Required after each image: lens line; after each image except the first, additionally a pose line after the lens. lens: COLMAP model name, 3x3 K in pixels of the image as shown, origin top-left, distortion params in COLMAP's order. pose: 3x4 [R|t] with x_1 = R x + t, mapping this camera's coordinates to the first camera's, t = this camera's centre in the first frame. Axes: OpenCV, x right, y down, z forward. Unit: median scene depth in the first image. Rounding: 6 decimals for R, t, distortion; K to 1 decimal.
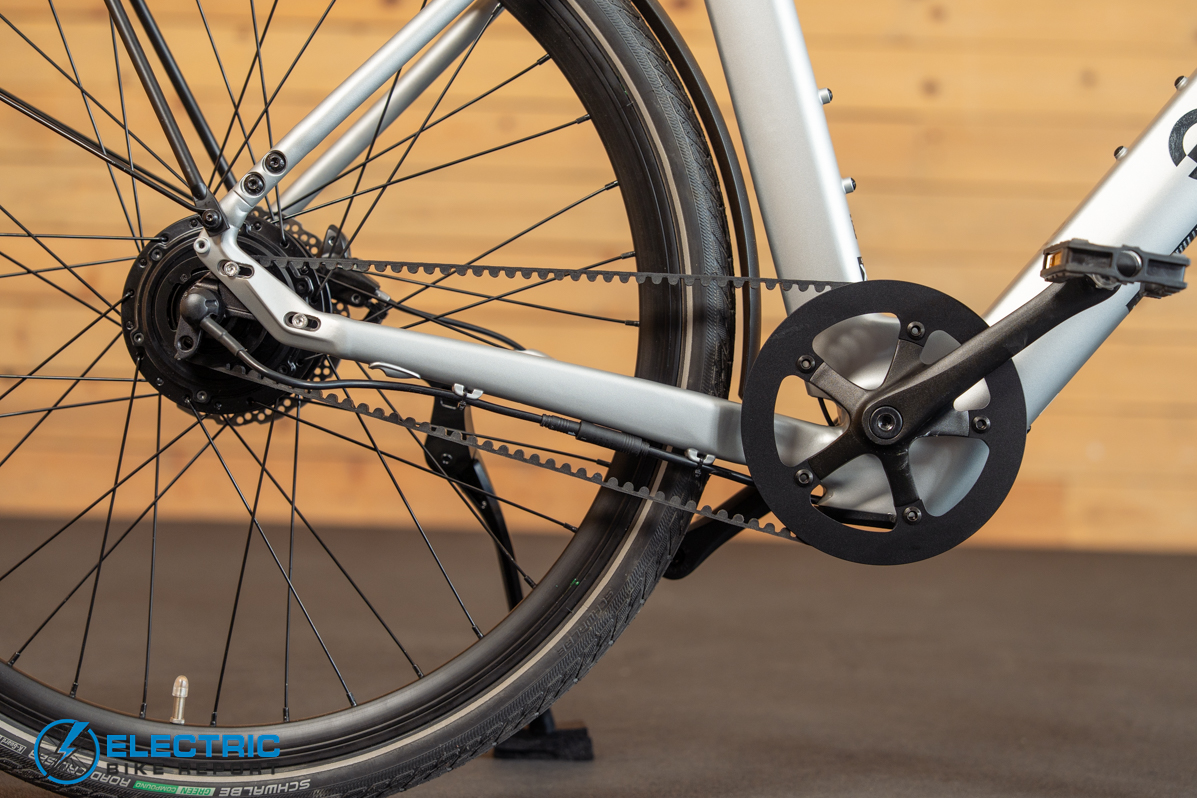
lens RADIAL K [[2415.1, 0, 598.3], [0, 2415.1, 399.6], [0, 0, 1]] dist [-0.117089, 0.000000]
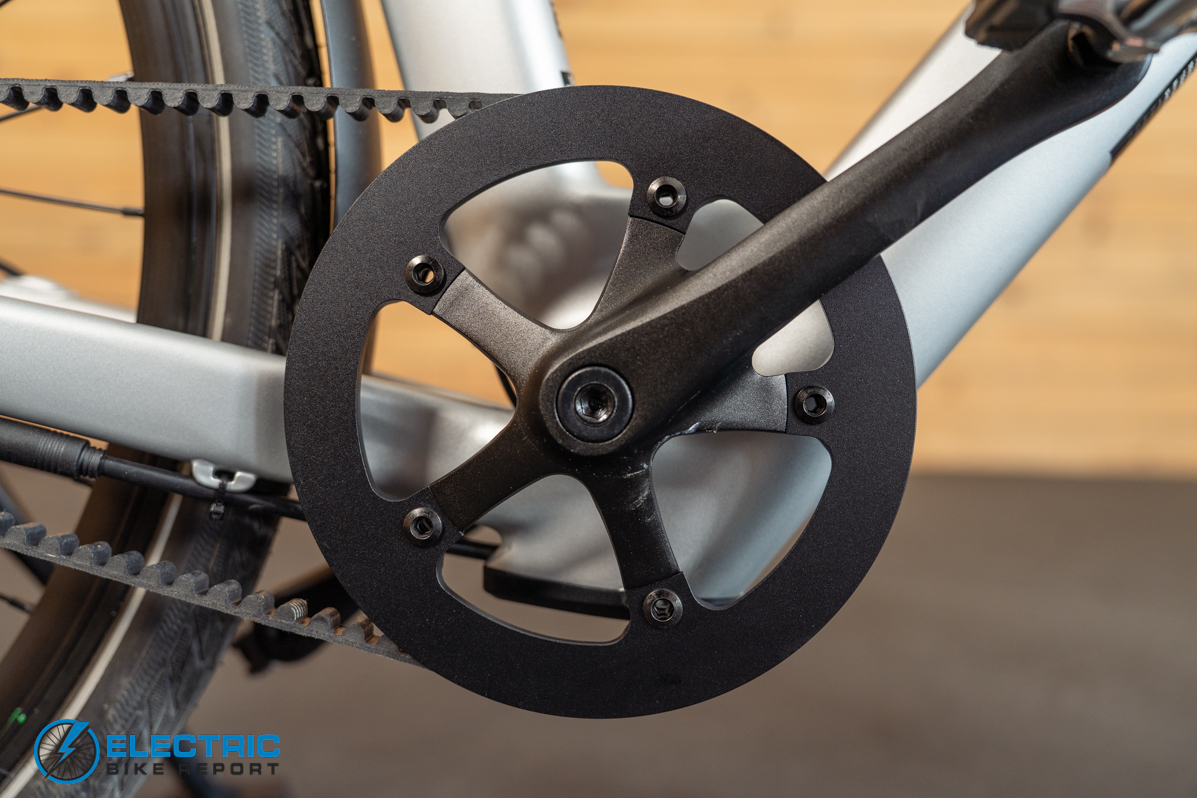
lens RADIAL K [[1108.0, 0, 598.6], [0, 1108.0, 393.9], [0, 0, 1]] dist [0.010319, 0.000000]
pose [[0.999877, -0.013019, -0.008739, 0.120089], [0.013266, 0.999497, 0.028796, 0.001979], [0.008360, -0.028908, 0.999547, 0.789291]]
